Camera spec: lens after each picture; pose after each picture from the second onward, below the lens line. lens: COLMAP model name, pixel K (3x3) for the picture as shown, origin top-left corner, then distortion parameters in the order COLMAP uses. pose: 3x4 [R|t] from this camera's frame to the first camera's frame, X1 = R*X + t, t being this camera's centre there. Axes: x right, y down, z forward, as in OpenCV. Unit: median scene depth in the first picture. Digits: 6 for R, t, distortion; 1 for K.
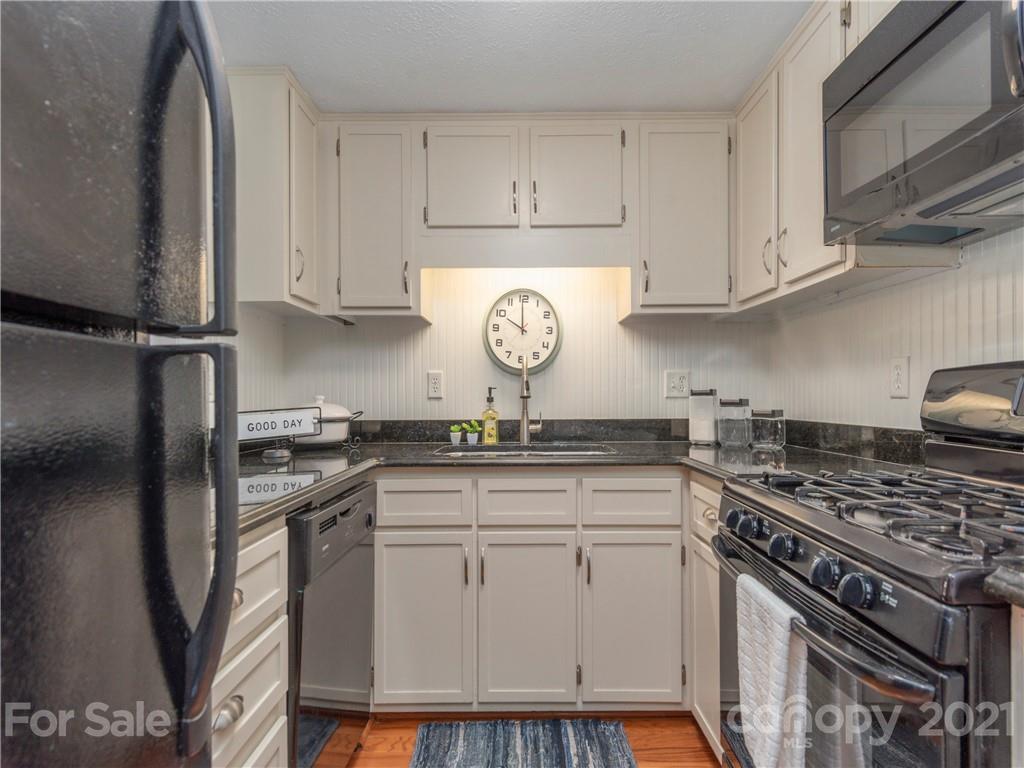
lens RADIAL K [[506.3, 0, 527.3], [0, 506.3, 395.4], [0, 0, 1]] dist [0.018855, -0.000904]
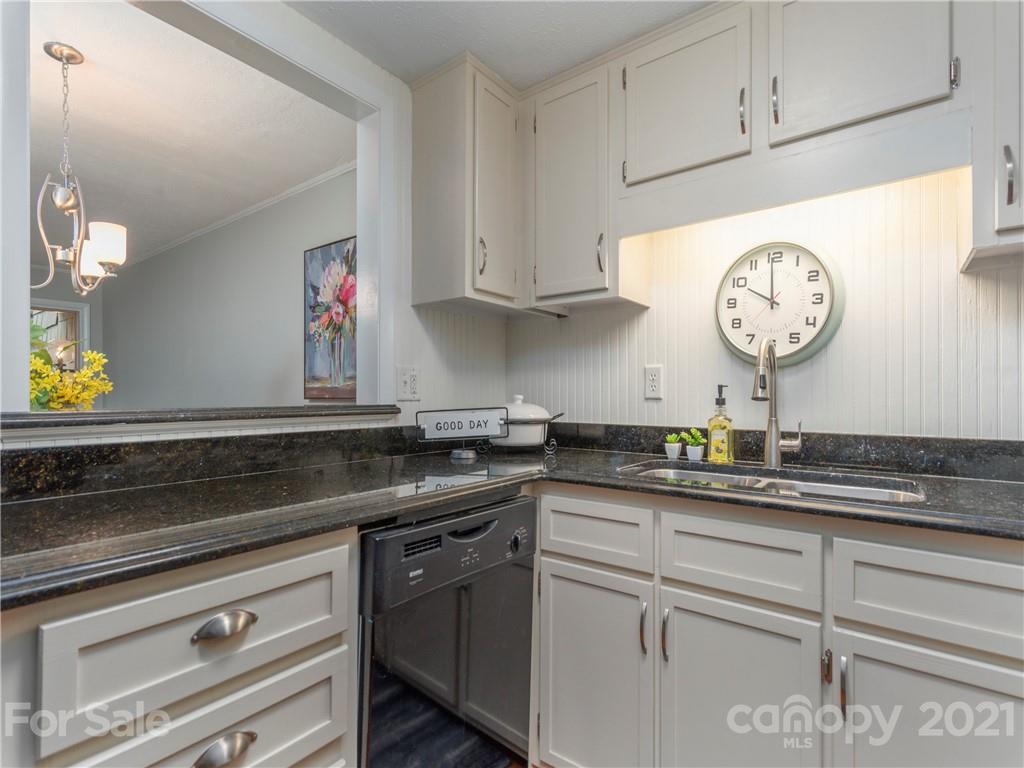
lens RADIAL K [[506.3, 0, 515.2], [0, 506.3, 390.4], [0, 0, 1]] dist [0.018855, -0.000904]
pose [[0.790748, -0.000680, -0.612141, 0.150941], [-0.005167, 0.999956, -0.007786, -0.000822], [0.612120, 0.009320, 0.790710, 0.249653]]
